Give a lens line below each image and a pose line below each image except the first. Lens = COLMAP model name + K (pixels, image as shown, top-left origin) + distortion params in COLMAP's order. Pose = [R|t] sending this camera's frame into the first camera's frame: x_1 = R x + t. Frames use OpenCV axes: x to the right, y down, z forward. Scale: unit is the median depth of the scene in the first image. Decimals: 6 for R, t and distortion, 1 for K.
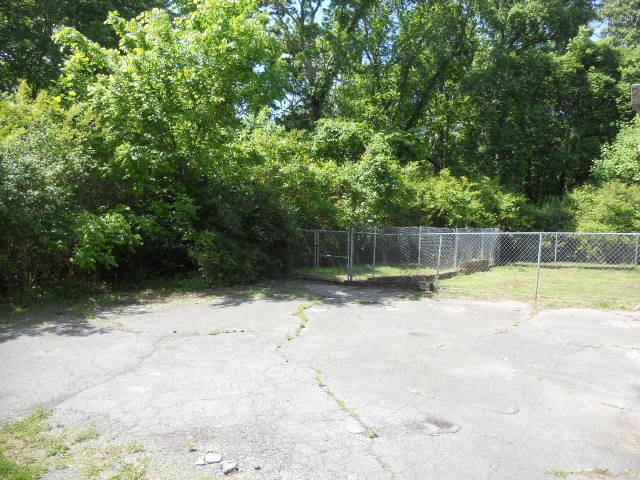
lens RADIAL K [[487.3, 0, 317.7], [0, 487.3, 243.3], [0, 0, 1]] dist [-0.051397, 0.001153]
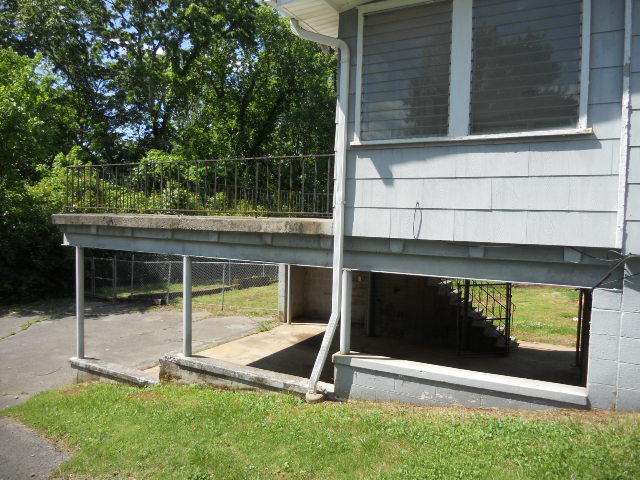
lens RADIAL K [[487.3, 0, 317.7], [0, 487.3, 243.3], [0, 0, 1]] dist [-0.051397, 0.001153]
pose [[0.983508, -0.013198, 0.180385, 0.508405], [0.015592, 0.999808, -0.011859, -0.059880], [-0.180194, 0.014476, 0.983525, -0.470654]]
